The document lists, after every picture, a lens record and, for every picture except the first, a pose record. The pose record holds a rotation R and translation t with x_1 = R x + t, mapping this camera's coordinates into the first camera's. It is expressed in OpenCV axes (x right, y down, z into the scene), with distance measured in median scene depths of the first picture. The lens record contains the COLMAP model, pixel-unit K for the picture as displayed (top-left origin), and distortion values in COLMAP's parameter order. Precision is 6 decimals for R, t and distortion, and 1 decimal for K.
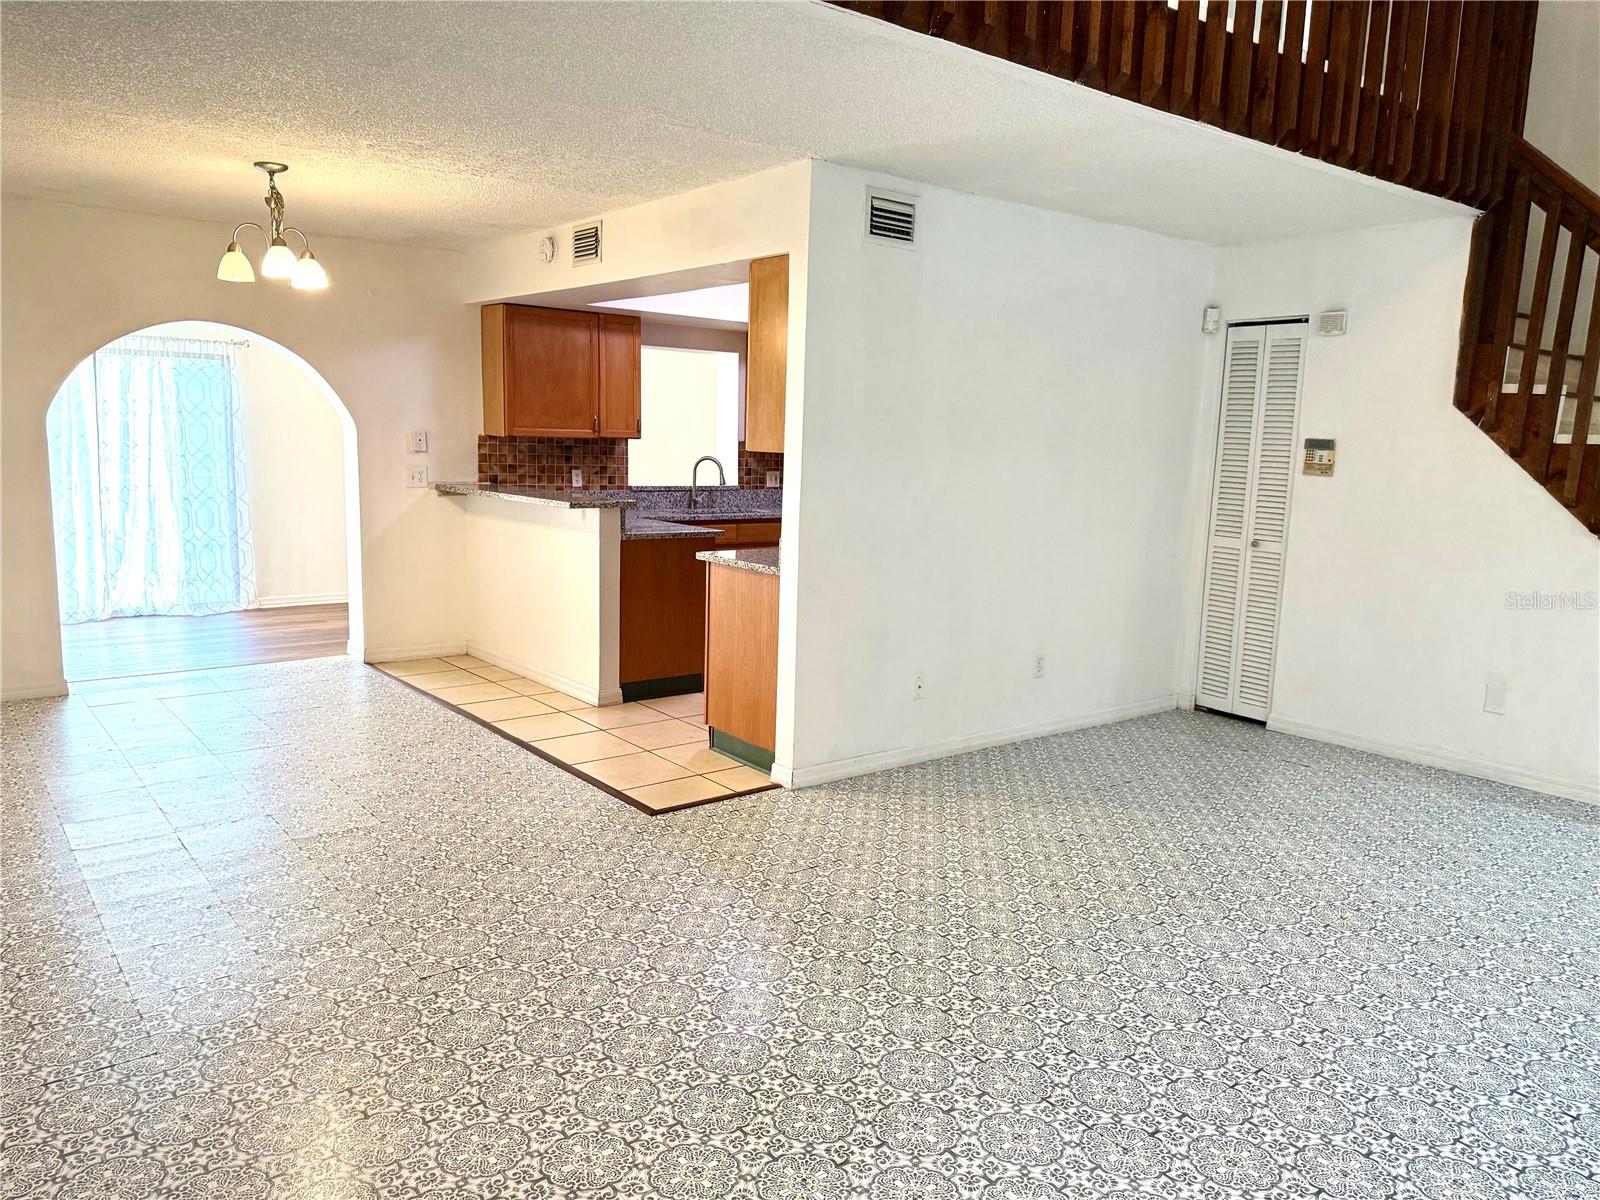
lens RADIAL K [[1116.6, 0, 800.0], [0, 1116.6, 600.0], [0, 0, 1]] dist [0.104234, -0.211107]
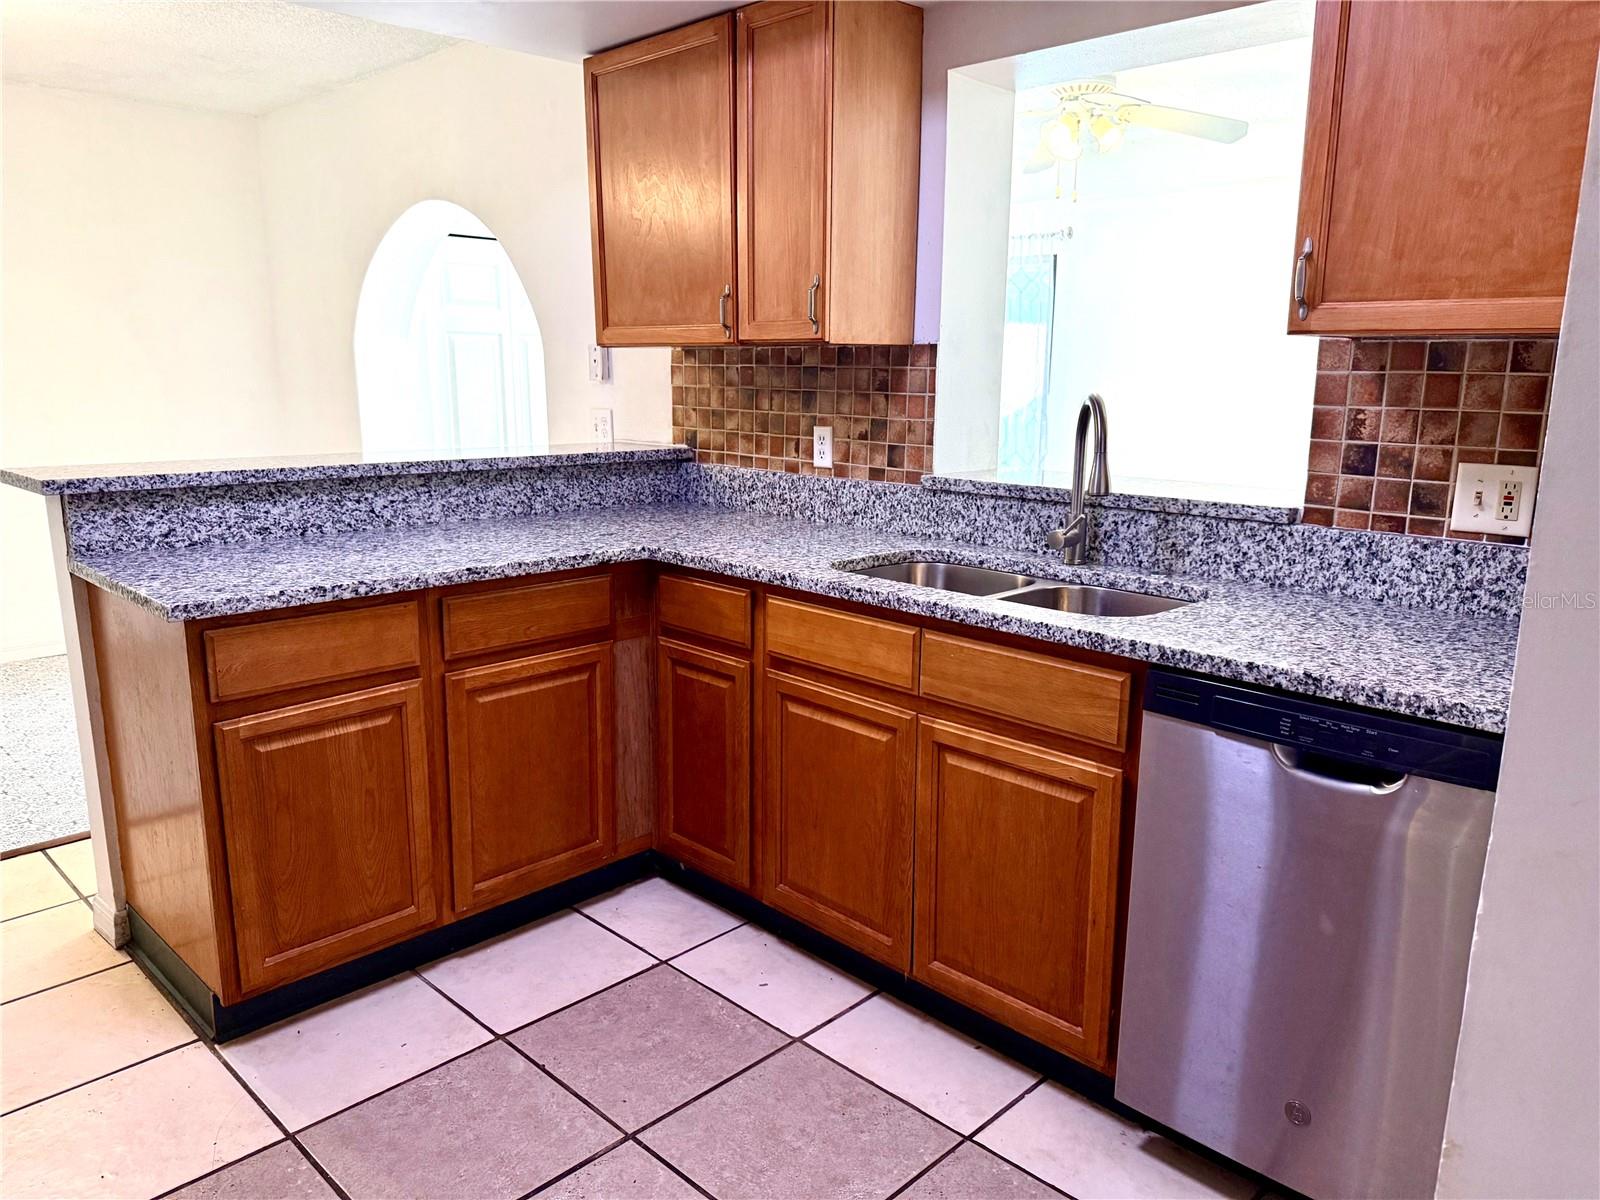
lens RADIAL K [[1129.6, 0, 799.5], [0, 1129.6, 608.9], [0, 0, 1]] dist [0.106345, -0.163510]
pose [[0.116122, 0.182132, -0.976393, 0.221731], [-0.148060, 0.975234, 0.164307, -0.115966], [0.982138, 0.125485, 0.140212, 0.926670]]
